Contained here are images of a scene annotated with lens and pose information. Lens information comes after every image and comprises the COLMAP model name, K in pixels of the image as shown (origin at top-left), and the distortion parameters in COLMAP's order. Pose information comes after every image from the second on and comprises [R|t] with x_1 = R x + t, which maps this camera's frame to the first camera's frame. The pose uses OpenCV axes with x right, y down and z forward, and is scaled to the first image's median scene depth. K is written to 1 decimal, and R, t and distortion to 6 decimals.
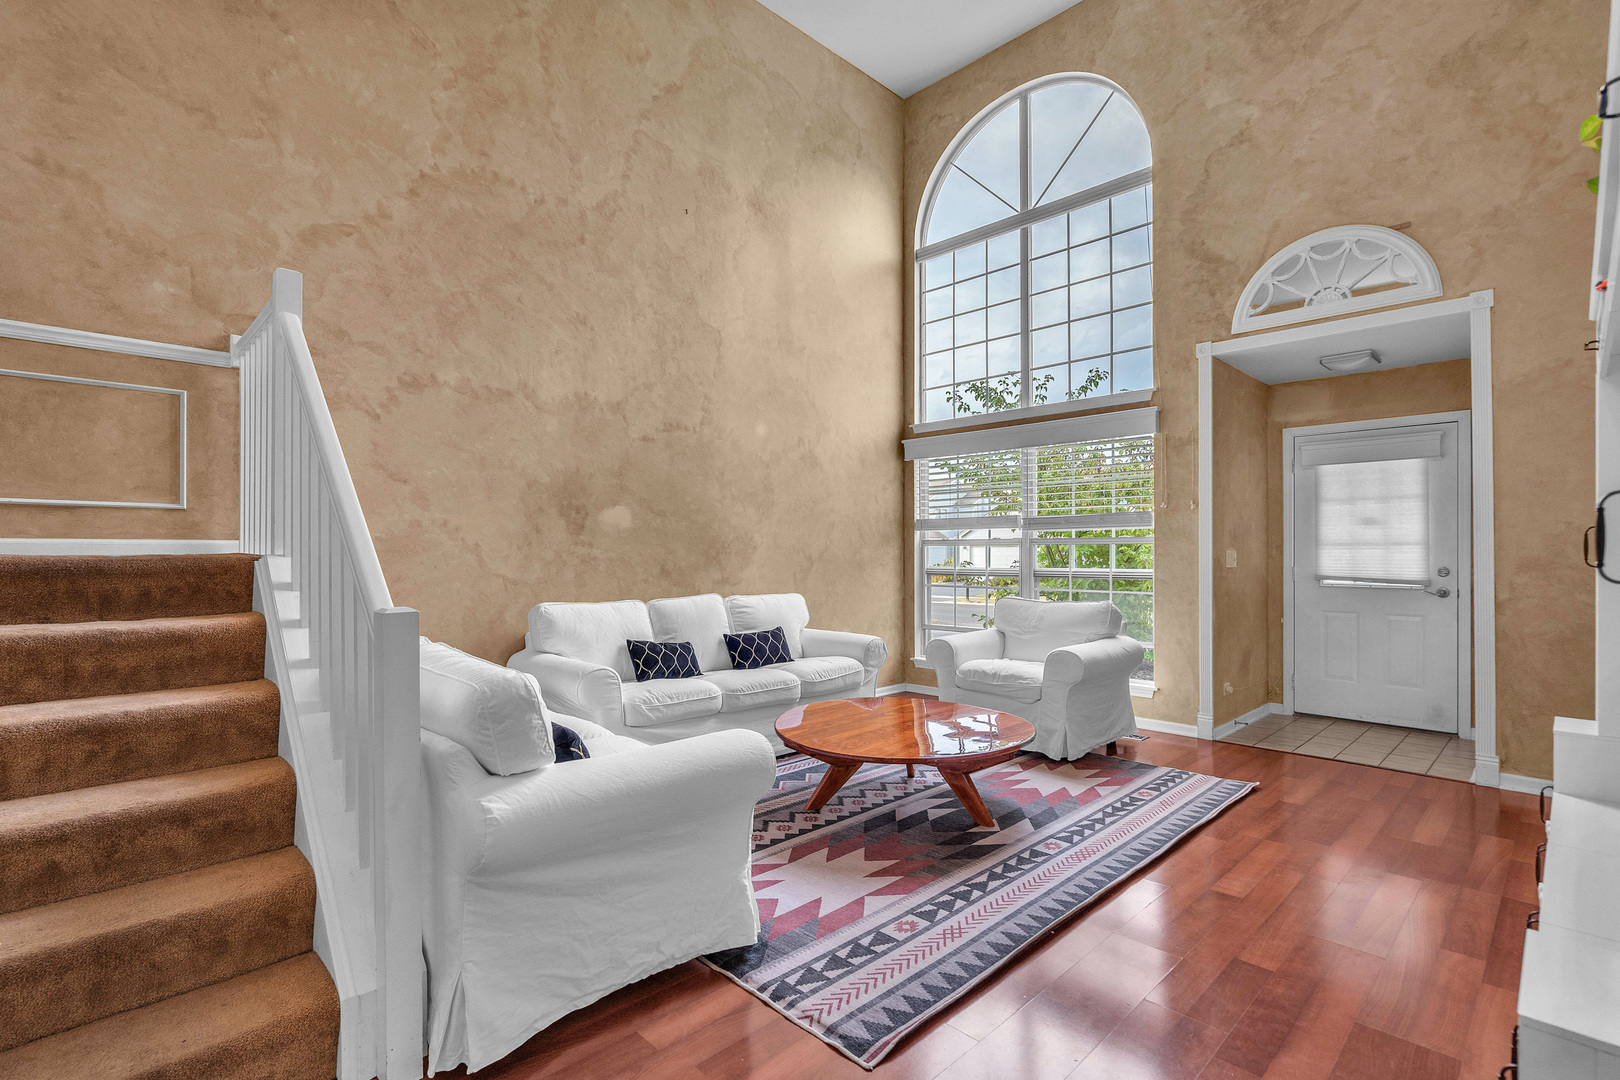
lens RADIAL K [[751.7, 0, 814.9], [0, 751.7, 532.2], [0, 0, 1]] dist [-0.001036, 0.000939]
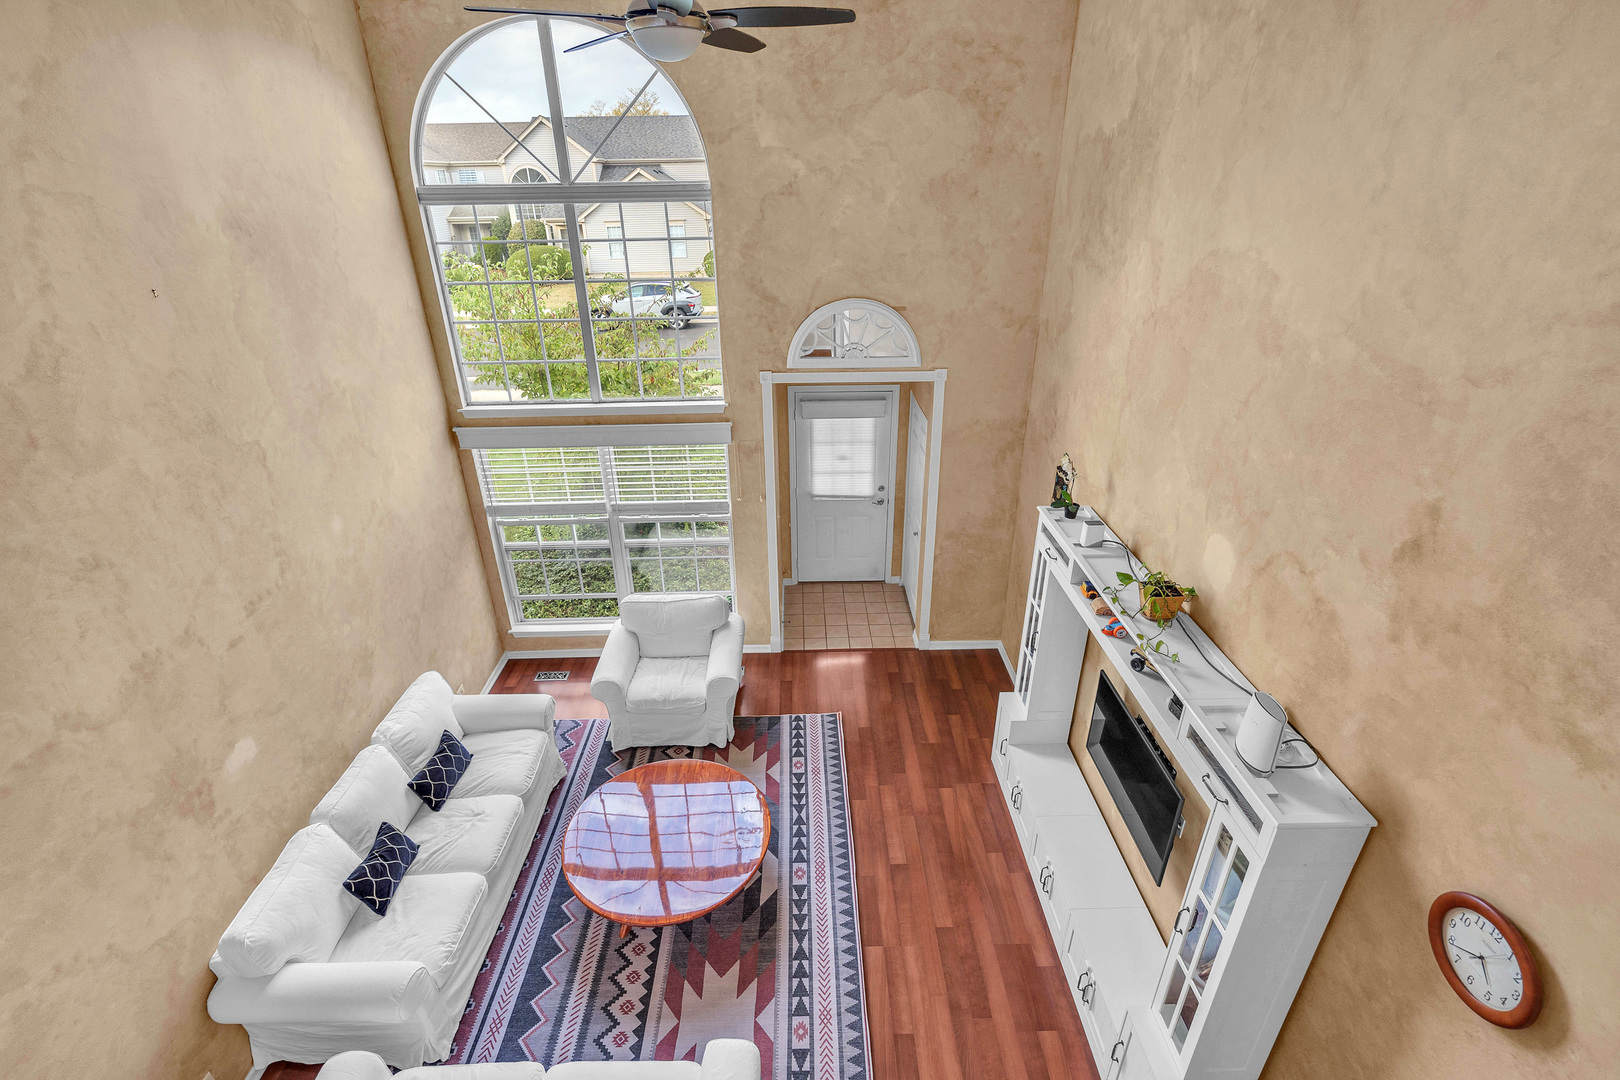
lens RADIAL K [[733.4, 0, 810.3], [0, 733.4, 516.7], [0, 0, 1]] dist [-0.001399, 0.001021]
pose [[0.689400, -0.309542, 0.654913, -0.269761], [-0.004136, 0.902404, 0.430871, -0.560792], [-0.724369, -0.299751, 0.620837, 0.167270]]
